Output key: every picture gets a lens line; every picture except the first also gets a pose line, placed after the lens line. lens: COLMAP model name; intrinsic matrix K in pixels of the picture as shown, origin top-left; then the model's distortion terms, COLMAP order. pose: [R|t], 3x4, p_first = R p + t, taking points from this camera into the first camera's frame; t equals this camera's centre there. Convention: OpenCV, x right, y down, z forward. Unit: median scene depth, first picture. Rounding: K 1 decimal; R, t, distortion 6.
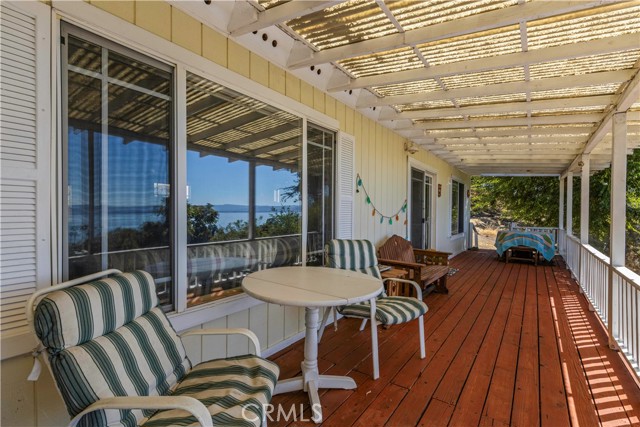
lens RADIAL K [[308.1, 0, 321.3], [0, 308.1, 215.0], [0, 0, 1]] dist [-0.000354, 0.000125]
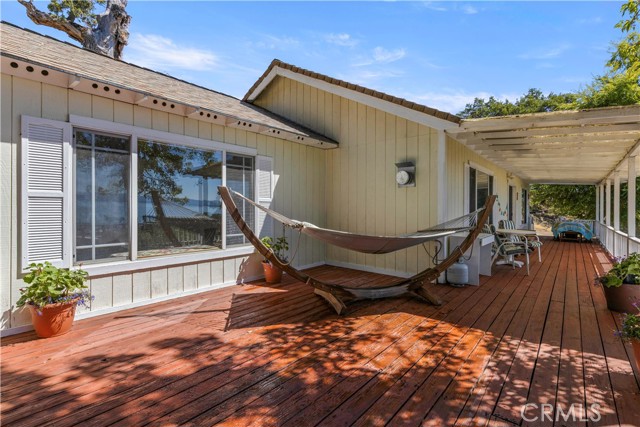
lens RADIAL K [[308.1, 0, 319.4], [0, 308.1, 214.4], [0, 0, 1]] dist [-0.000354, 0.000125]
pose [[0.996521, -0.006986, -0.083046, -0.476705], [0.007040, 0.999975, 0.000360, 0.006259], [0.083041, -0.000944, 0.996546, -0.650222]]
